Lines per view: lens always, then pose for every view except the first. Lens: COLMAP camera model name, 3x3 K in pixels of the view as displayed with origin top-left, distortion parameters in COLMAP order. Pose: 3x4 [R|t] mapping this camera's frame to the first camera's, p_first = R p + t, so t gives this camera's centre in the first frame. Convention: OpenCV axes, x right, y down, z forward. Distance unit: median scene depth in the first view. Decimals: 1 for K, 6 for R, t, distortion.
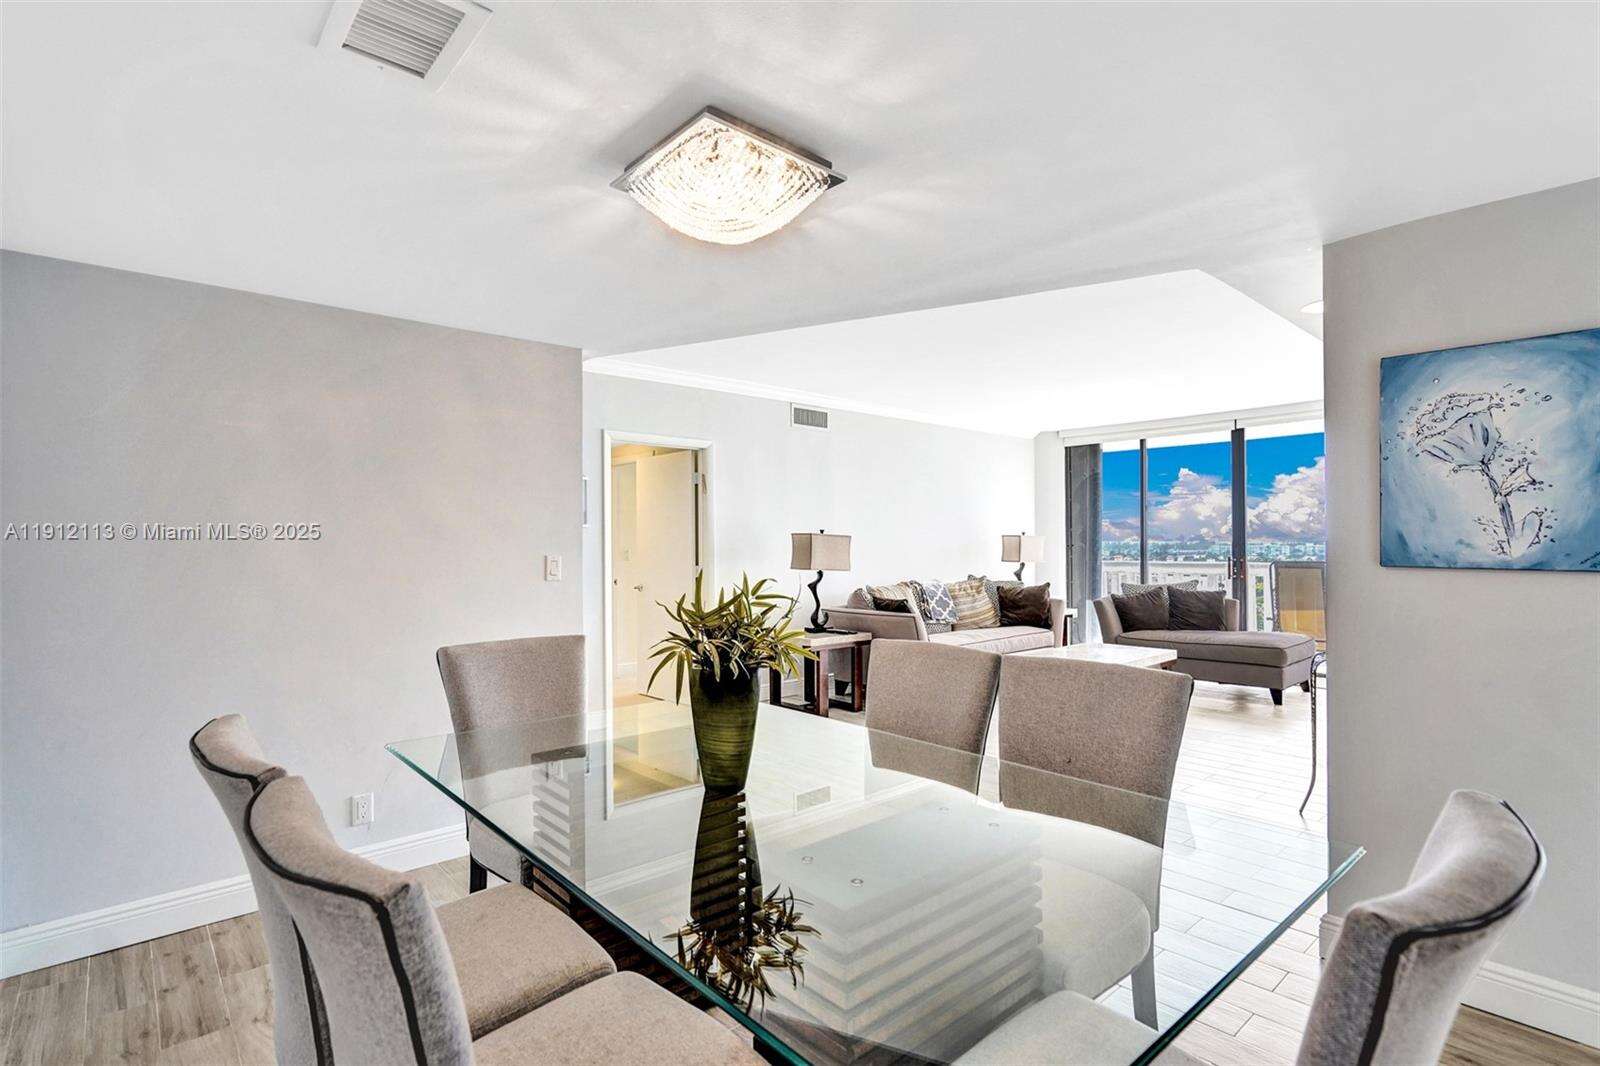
lens RADIAL K [[789.8, 0, 769.8], [0, 789.8, 541.1], [0, 0, 1]] dist [-0.009834, 0.013055]
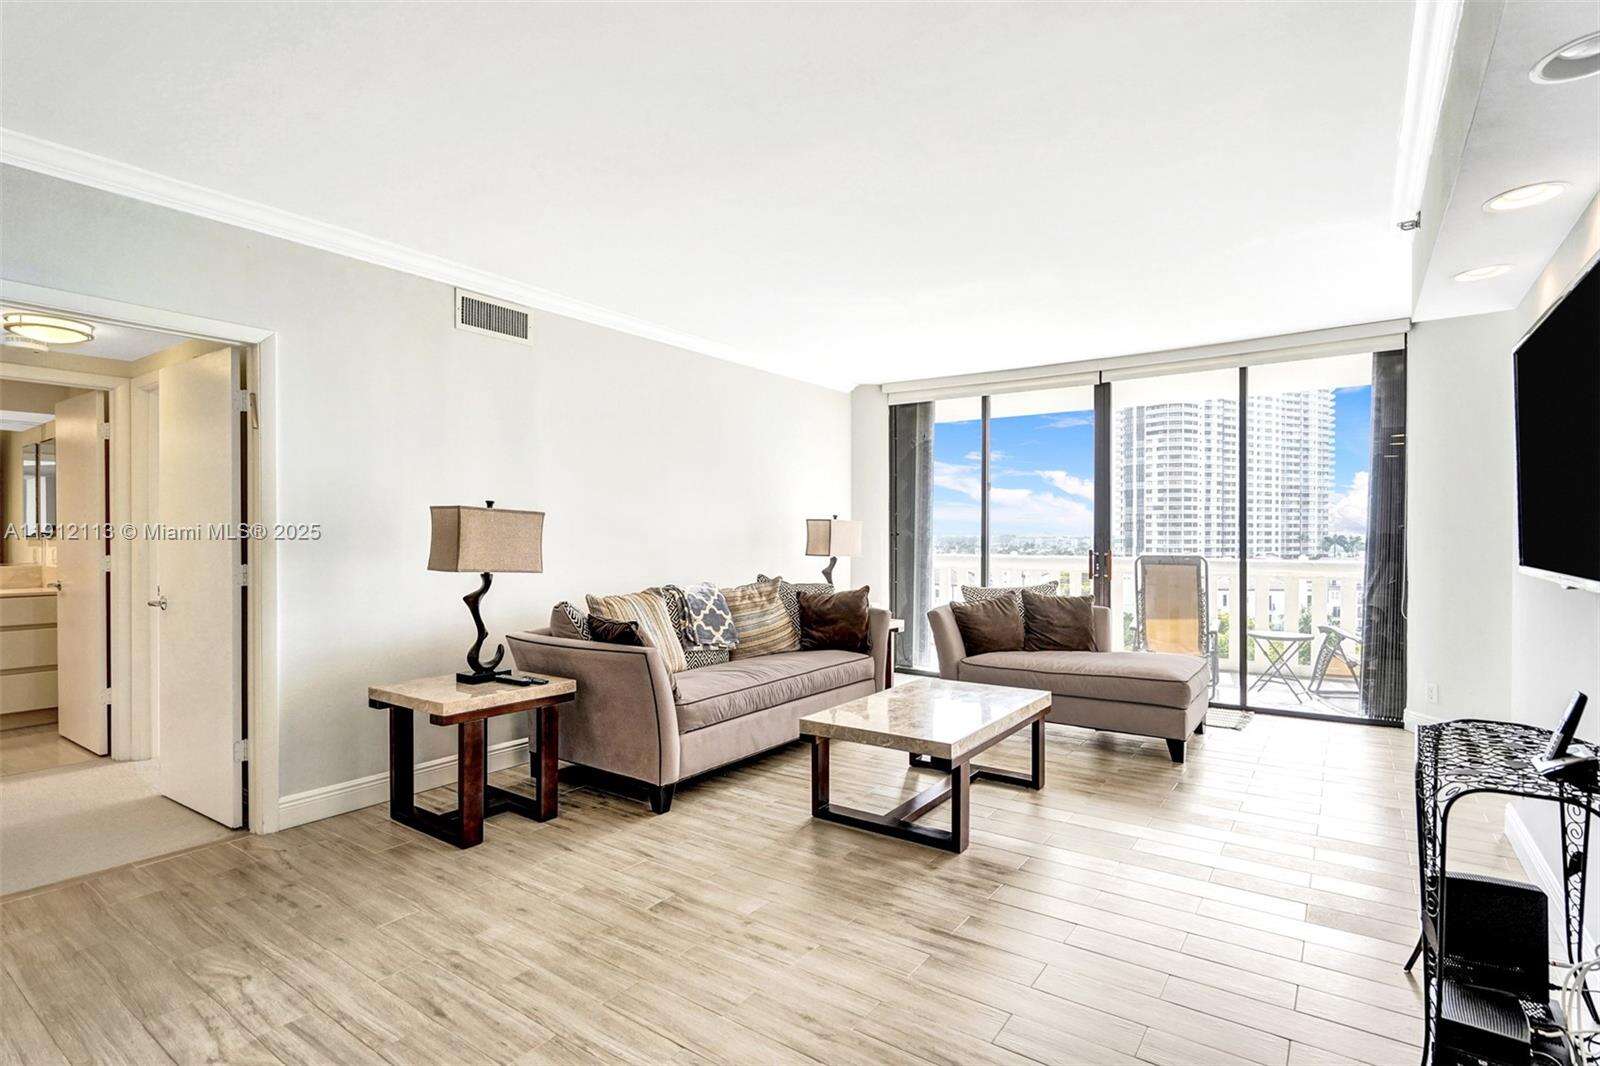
lens RADIAL K [[789.8, 0, 793.2], [0, 789.8, 538.0], [0, 0, 1]] dist [-0.009834, 0.013055]
pose [[0.969992, 0.006049, 0.243061, 0.121195], [-0.007632, 0.999955, 0.005571, 0.006713], [-0.243016, -0.007259, 0.969995, 0.343093]]
